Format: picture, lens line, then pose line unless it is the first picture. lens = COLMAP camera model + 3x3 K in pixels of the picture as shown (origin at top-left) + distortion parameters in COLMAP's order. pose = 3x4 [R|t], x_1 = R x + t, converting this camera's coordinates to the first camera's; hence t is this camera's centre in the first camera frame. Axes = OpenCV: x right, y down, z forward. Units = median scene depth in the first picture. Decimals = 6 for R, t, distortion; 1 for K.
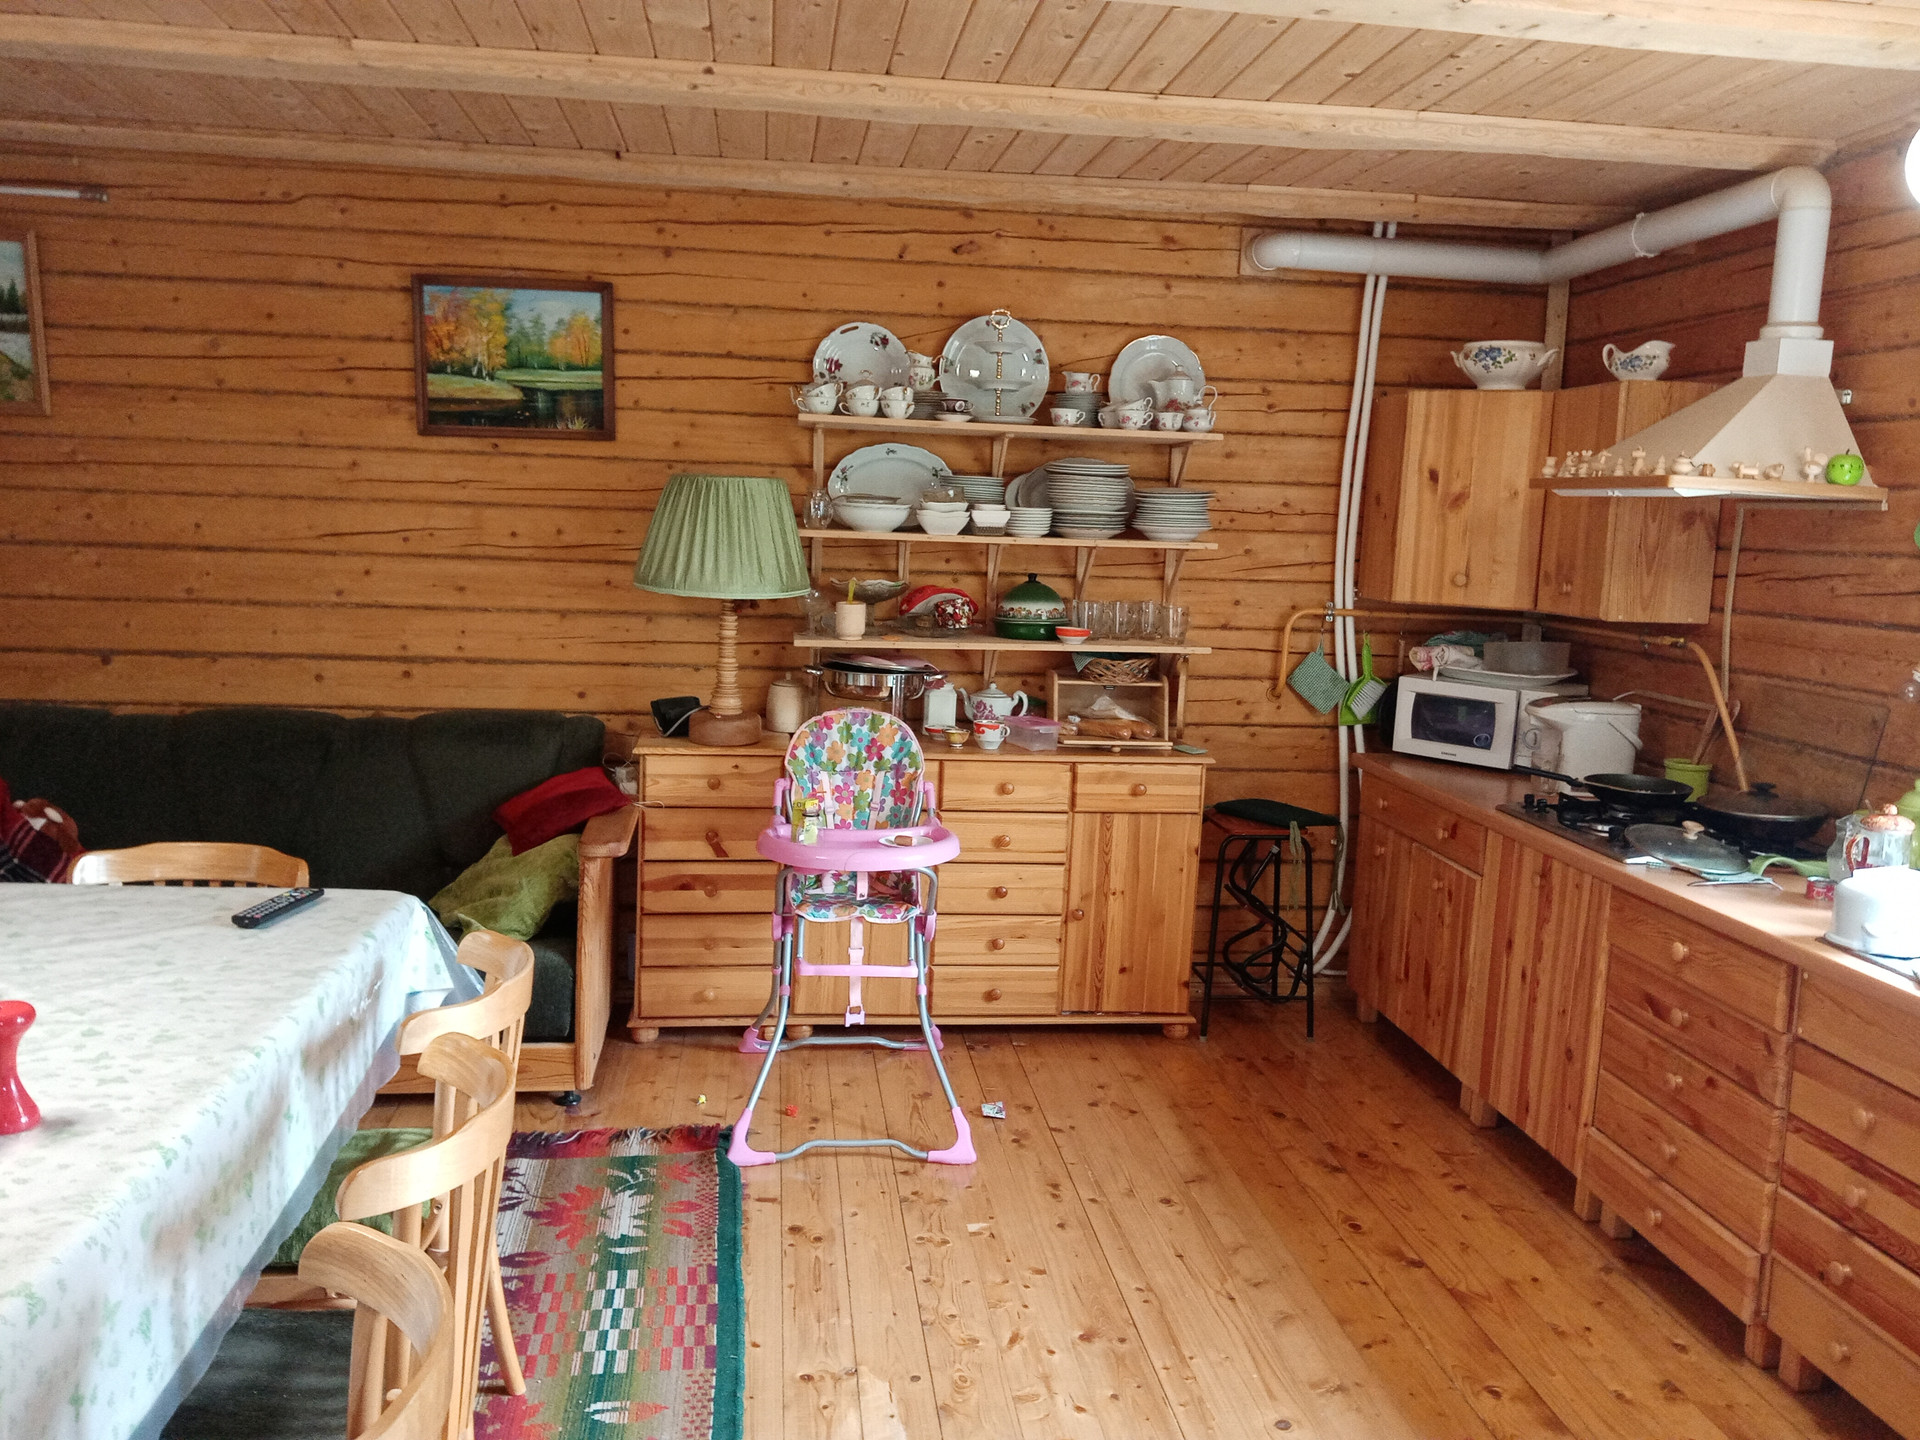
lens RADIAL K [[1515.1, 0, 946.6], [0, 1515.1, 729.2], [0, 0, 1]] dist [0.049353, -0.083784]
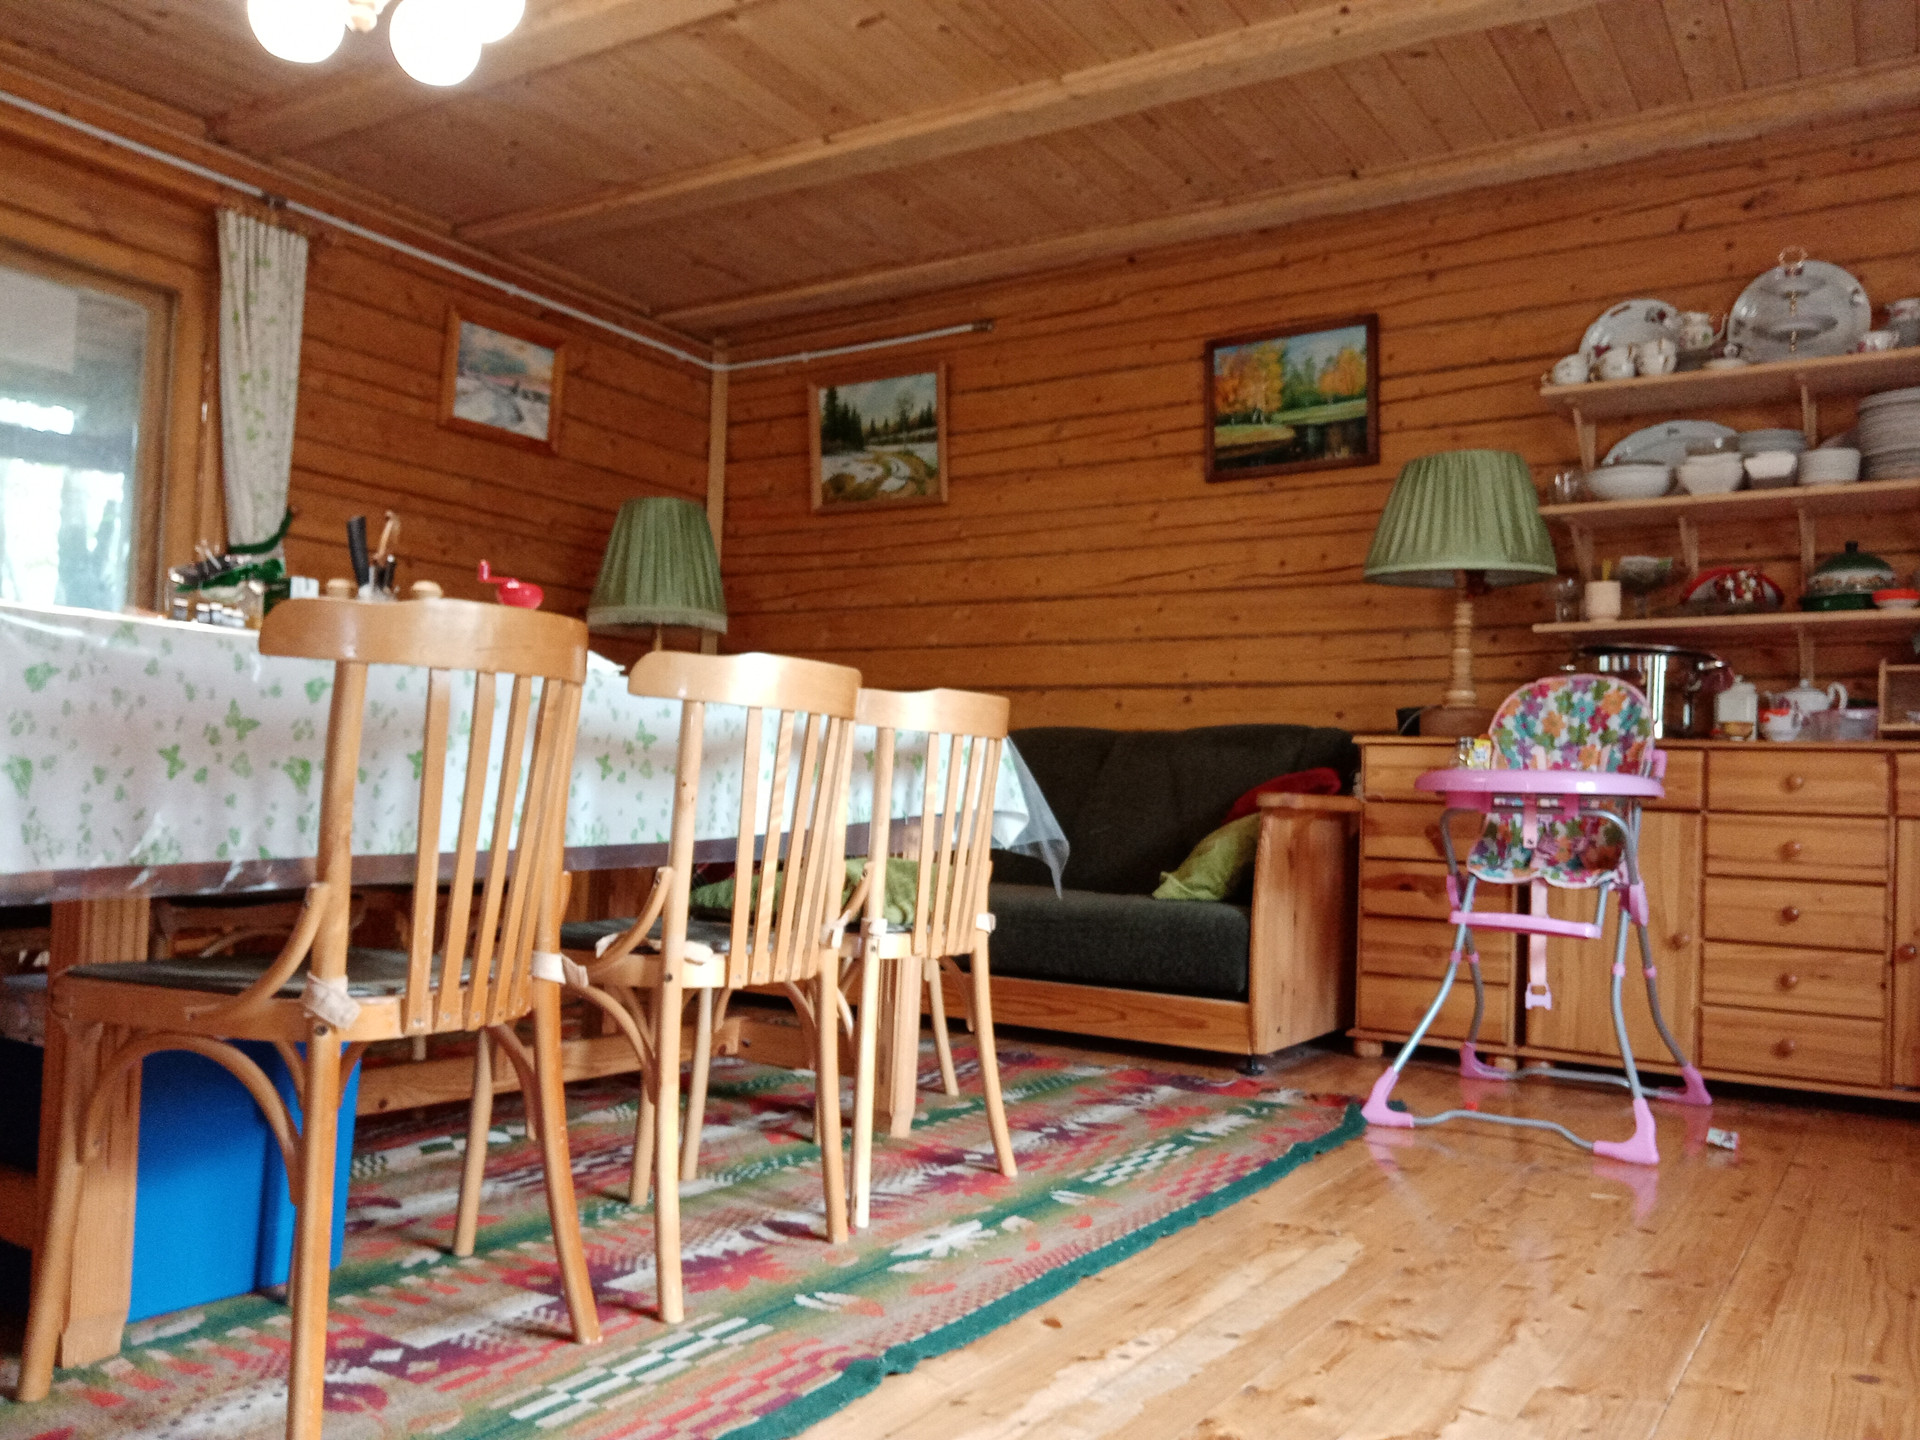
lens RADIAL K [[1515.1, 0, 950.9], [0, 1515.1, 724.4], [0, 0, 1]] dist [0.049353, -0.083784]
pose [[0.770958, -0.034710, -0.635939, 0.208448], [-0.100294, 0.979439, -0.175046, 0.193327], [0.628939, 0.198734, 0.751625, 0.090328]]
